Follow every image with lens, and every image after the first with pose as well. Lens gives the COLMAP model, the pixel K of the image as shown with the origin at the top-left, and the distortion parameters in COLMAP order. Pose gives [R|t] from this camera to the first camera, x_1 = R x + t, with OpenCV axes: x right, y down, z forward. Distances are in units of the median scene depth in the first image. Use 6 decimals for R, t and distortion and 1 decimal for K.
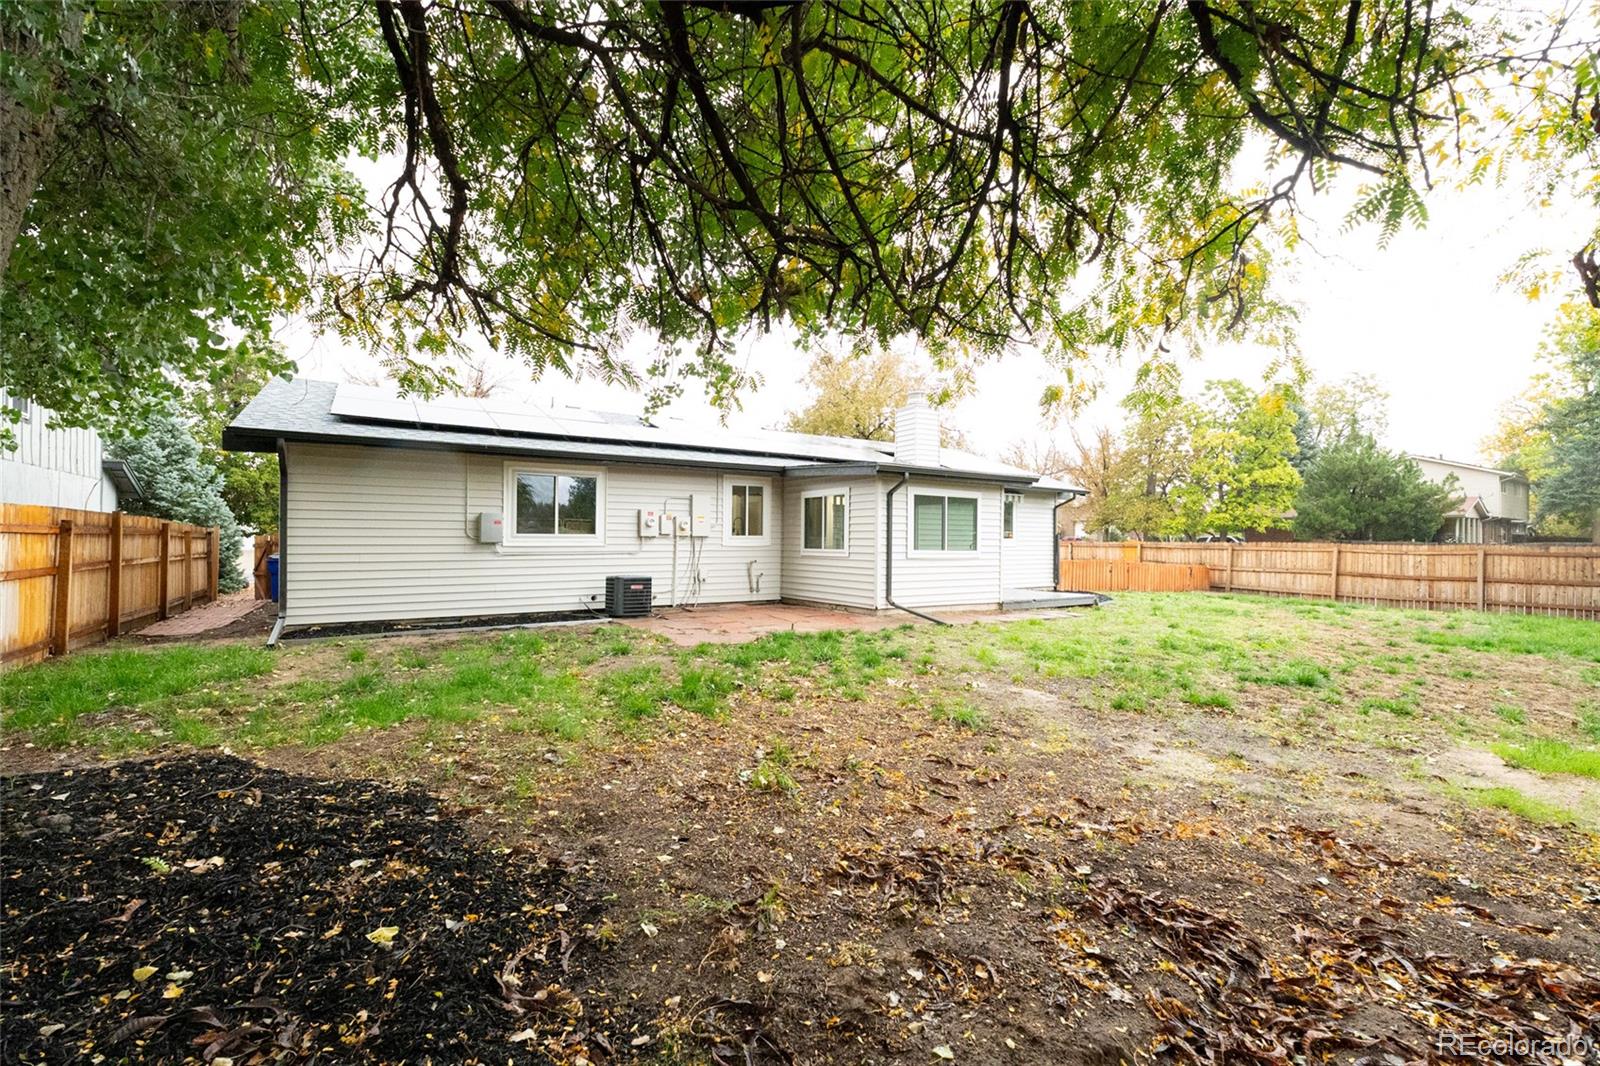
lens RADIAL K [[663.7, 0, 798.1], [0, 663.7, 532.2], [0, 0, 1]] dist [0.010830, 0.000454]
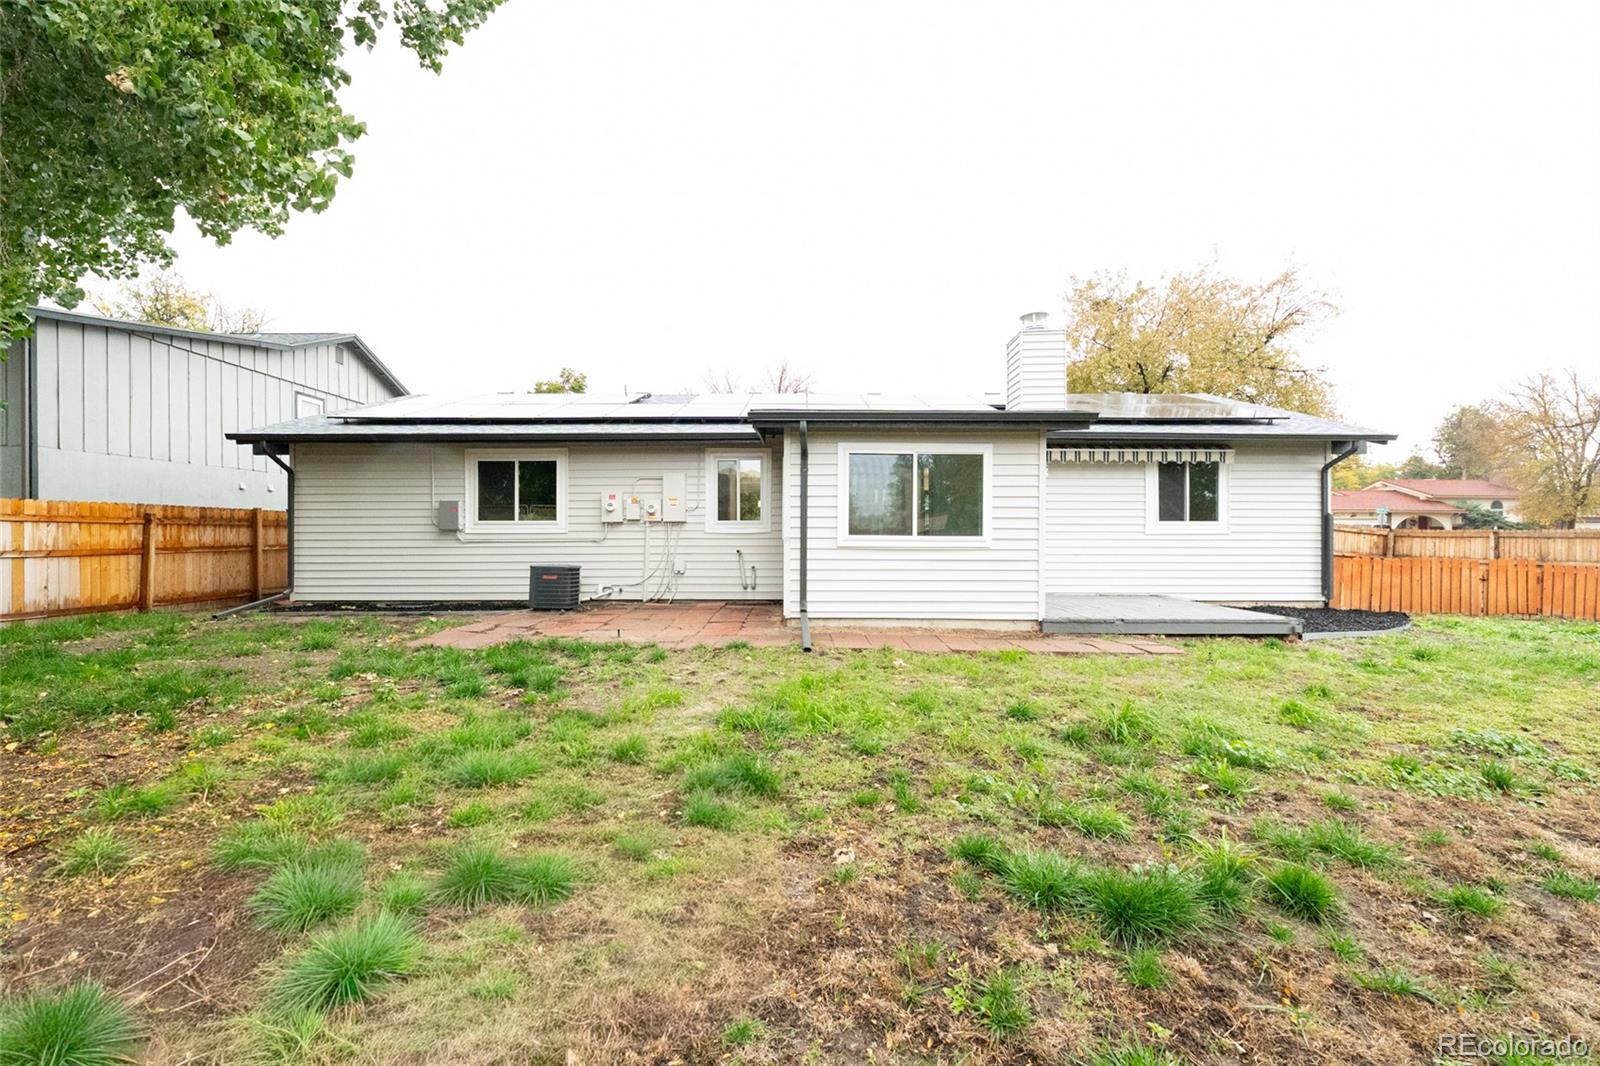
lens RADIAL K [[679.4, 0, 796.9], [0, 679.4, 533.8], [0, 0, 1]] dist [0.004440, 0.000289]
pose [[0.843022, -0.007207, -0.537831, 0.510961], [0.010620, 0.999938, 0.003247, 0.023178], [0.537775, -0.008449, 0.843046, 0.384521]]
